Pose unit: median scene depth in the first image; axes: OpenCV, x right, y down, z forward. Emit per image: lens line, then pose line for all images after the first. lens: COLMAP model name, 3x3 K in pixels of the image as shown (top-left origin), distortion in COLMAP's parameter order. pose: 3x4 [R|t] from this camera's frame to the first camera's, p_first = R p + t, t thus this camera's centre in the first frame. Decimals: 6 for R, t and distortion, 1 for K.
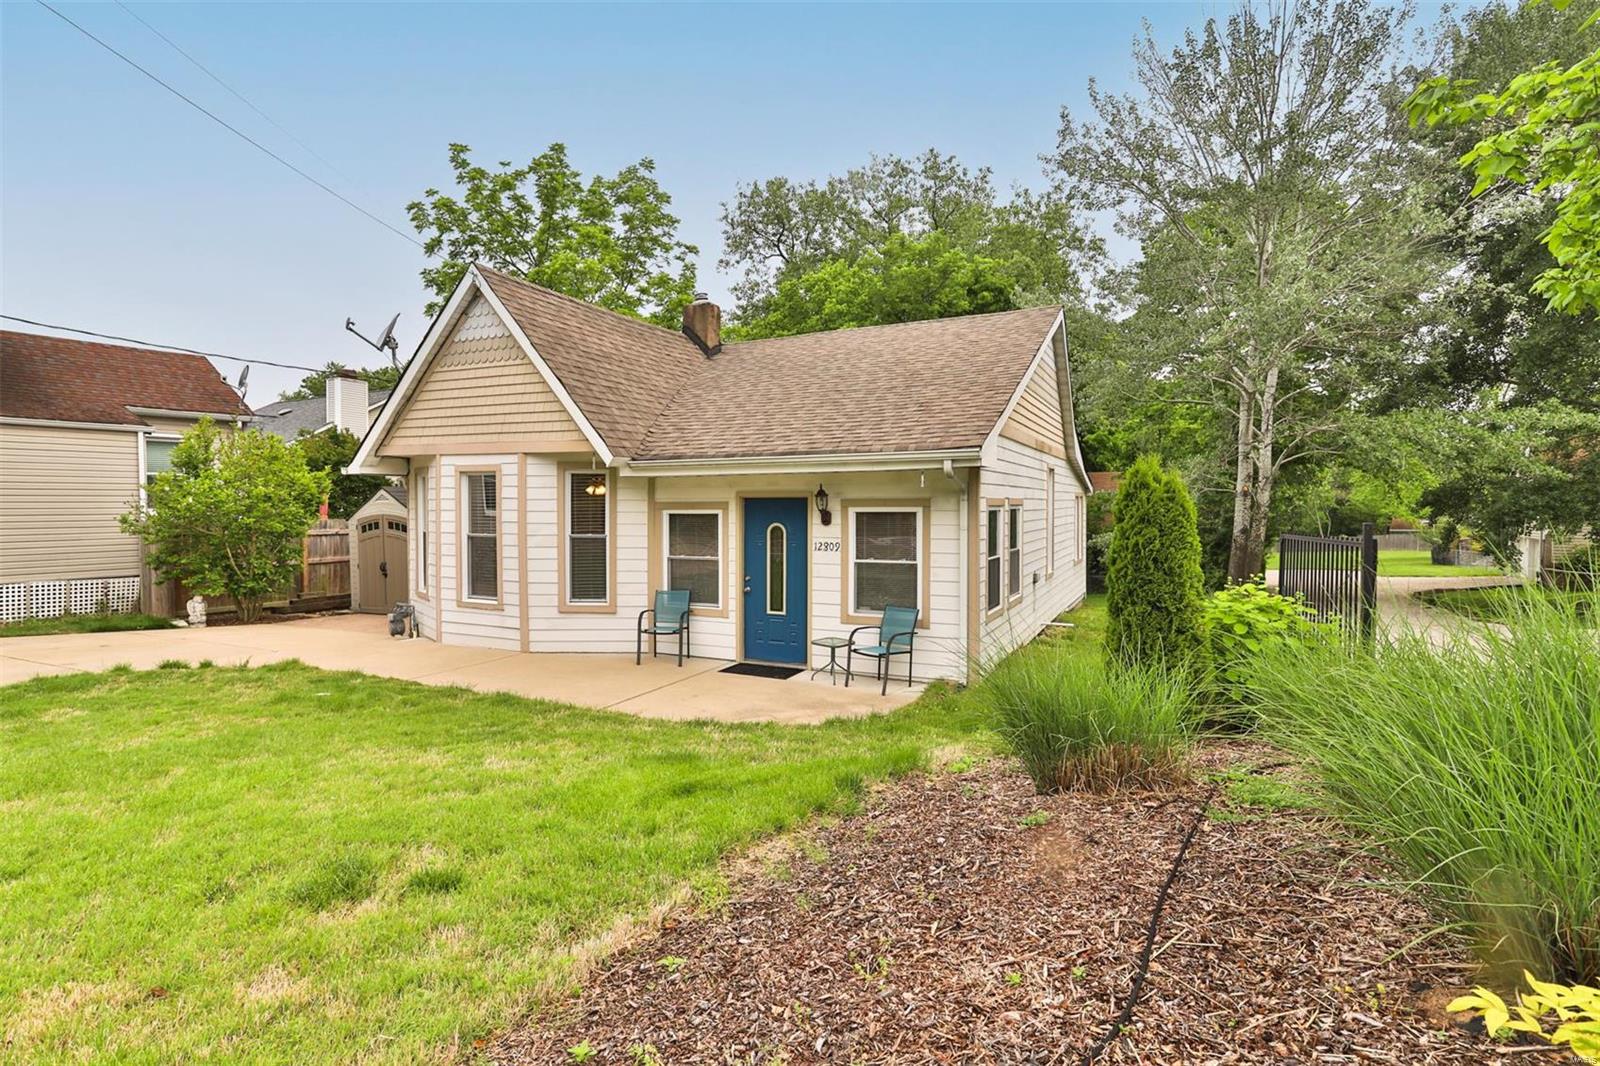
lens RADIAL K [[819.4, 0, 799.7], [0, 819.4, 522.0], [0, 0, 1]] dist [-0.054483, 0.029672]
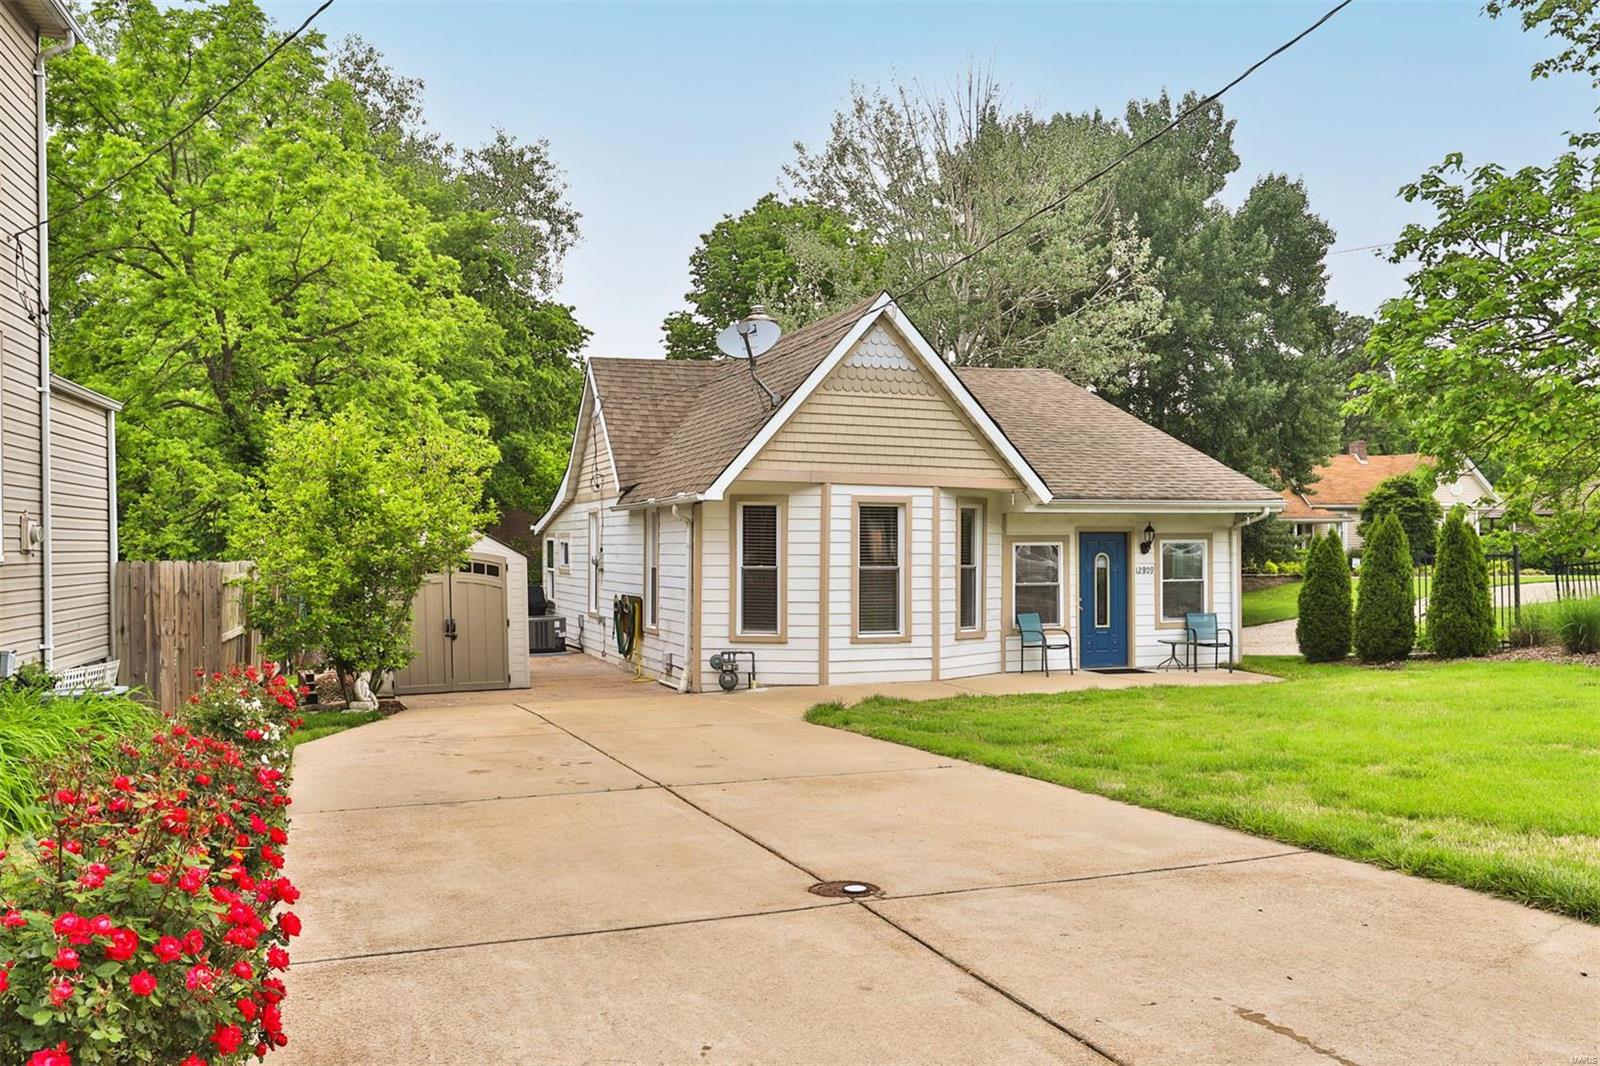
lens RADIAL K [[1192.7, 0, 796.6], [0, 1192.7, 539.6], [0, 0, 1]] dist [0.038884, -0.000507]
pose [[0.701297, 0.002265, 0.712866, -1.580104], [0.015771, 0.999701, -0.018691, 0.007710], [-0.712695, 0.024351, 0.701051, 0.070493]]
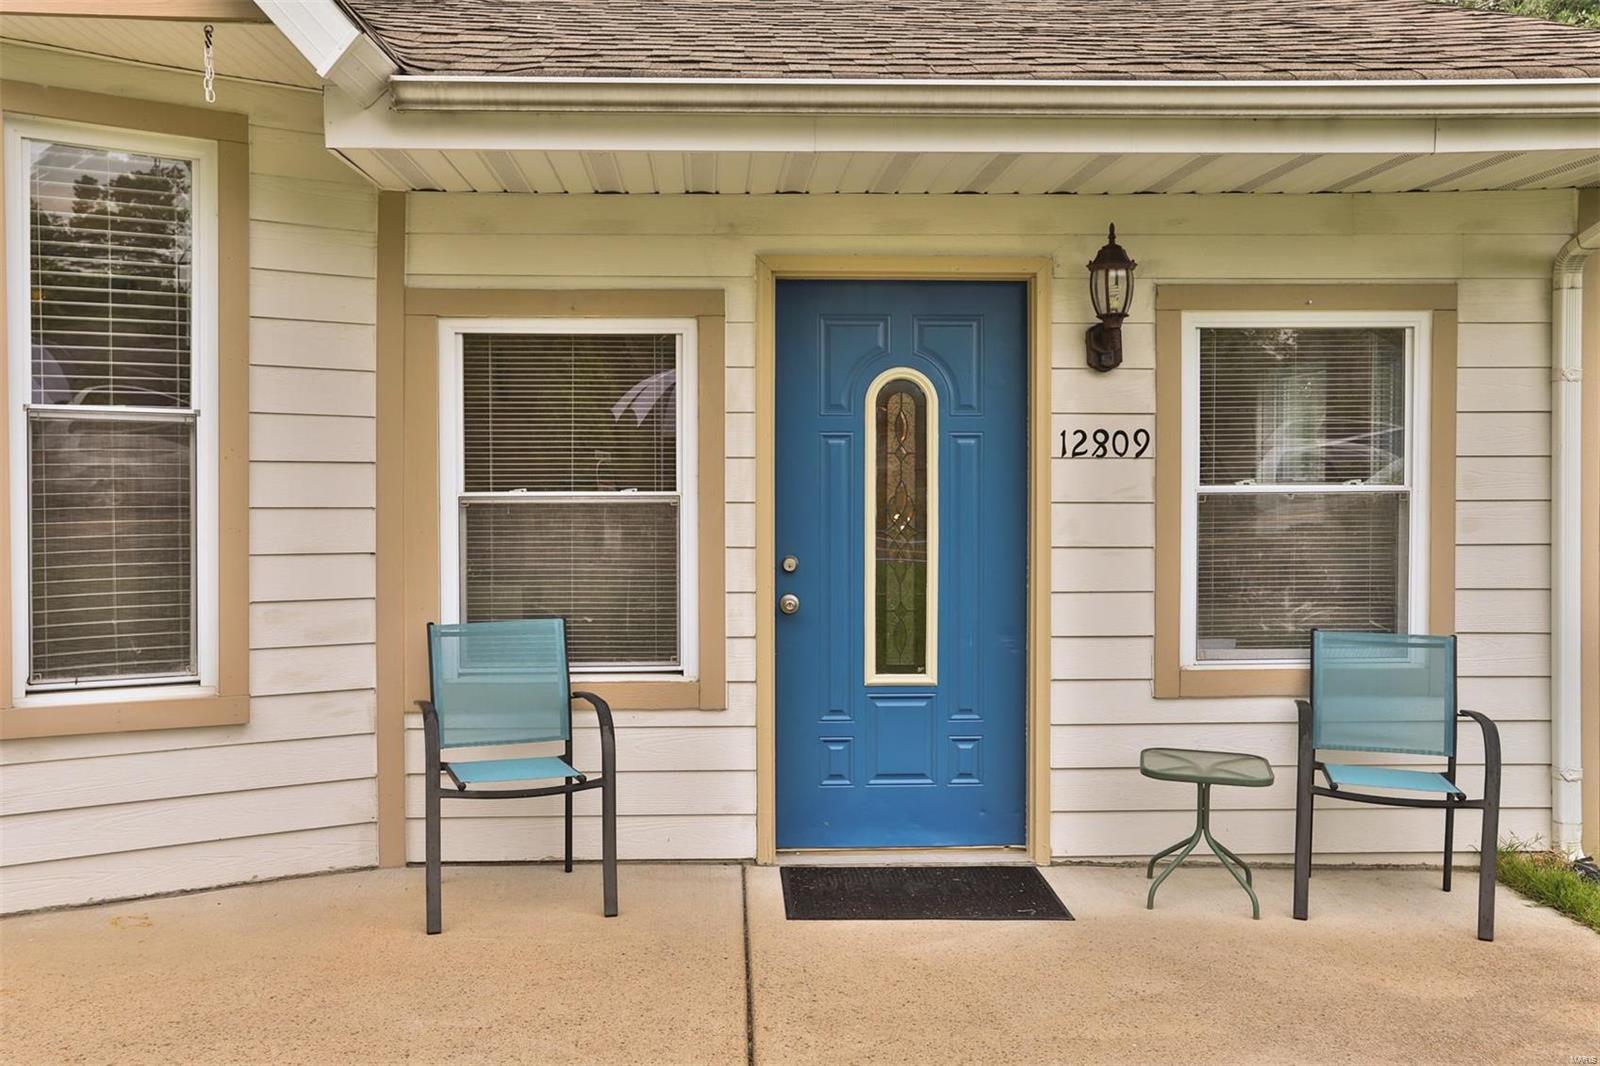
lens RADIAL K [[1381.8, 0, 793.2], [0, 1381.8, 550.1], [0, 0, 1]] dist [0.004433, 0.002215]
pose [[0.890567, -0.009937, 0.454744, -0.277279], [0.011262, 0.999937, -0.000204, 0.063246], [-0.454713, 0.005303, 0.890622, 0.568489]]
